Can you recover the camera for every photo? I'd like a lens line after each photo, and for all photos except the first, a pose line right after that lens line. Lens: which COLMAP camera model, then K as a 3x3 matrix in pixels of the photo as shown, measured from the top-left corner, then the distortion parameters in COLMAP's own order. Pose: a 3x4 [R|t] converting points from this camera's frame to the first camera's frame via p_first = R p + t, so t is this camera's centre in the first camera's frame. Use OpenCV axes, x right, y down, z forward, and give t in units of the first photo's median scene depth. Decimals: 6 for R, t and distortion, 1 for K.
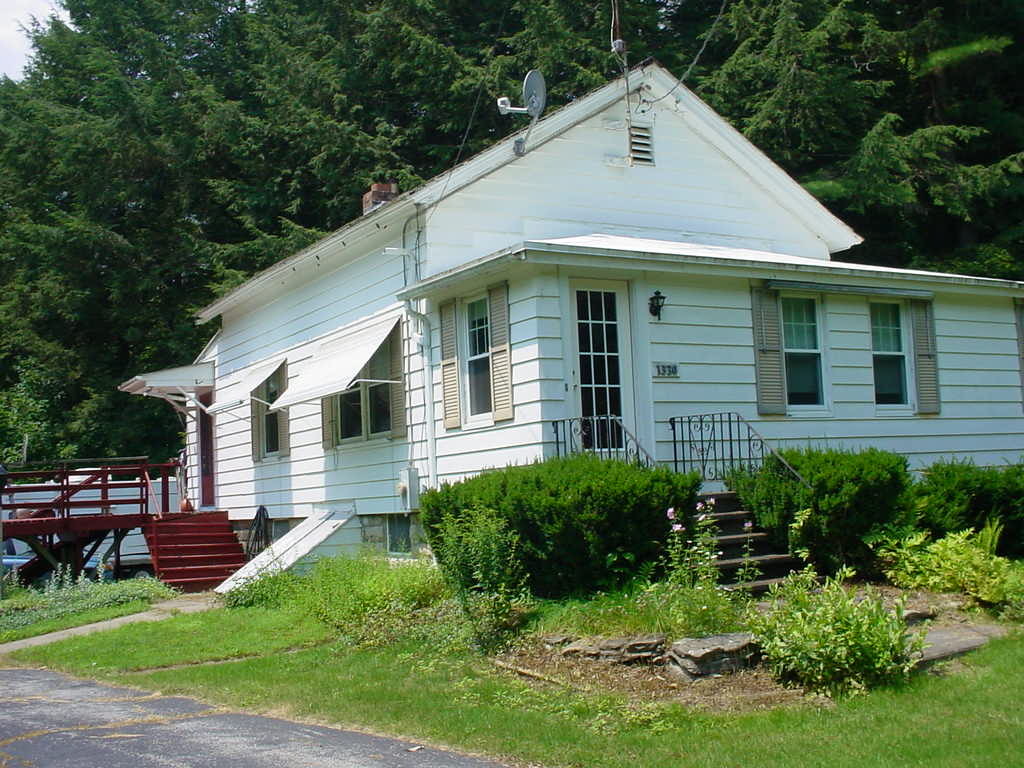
lens RADIAL K [[1277.7, 0, 512.0], [0, 1277.7, 384.0], [0, 0, 1]] dist [-0.225536, 0.269578]
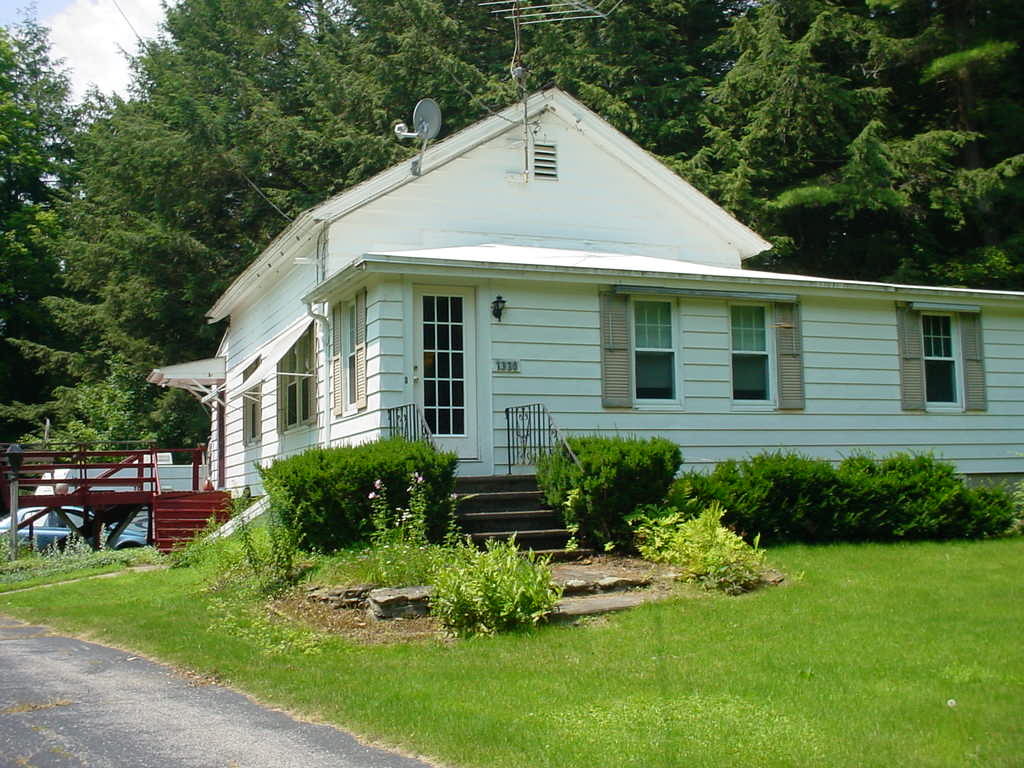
lens RADIAL K [[1277.7, 0, 512.0], [0, 1277.7, 384.0], [0, 0, 1]] dist [-0.225536, 0.269578]
pose [[0.990502, 0.009861, -0.137147, 0.227586], [-0.009704, 0.999951, 0.001811, 0.002339], [0.137158, -0.000463, 0.990549, -0.096357]]
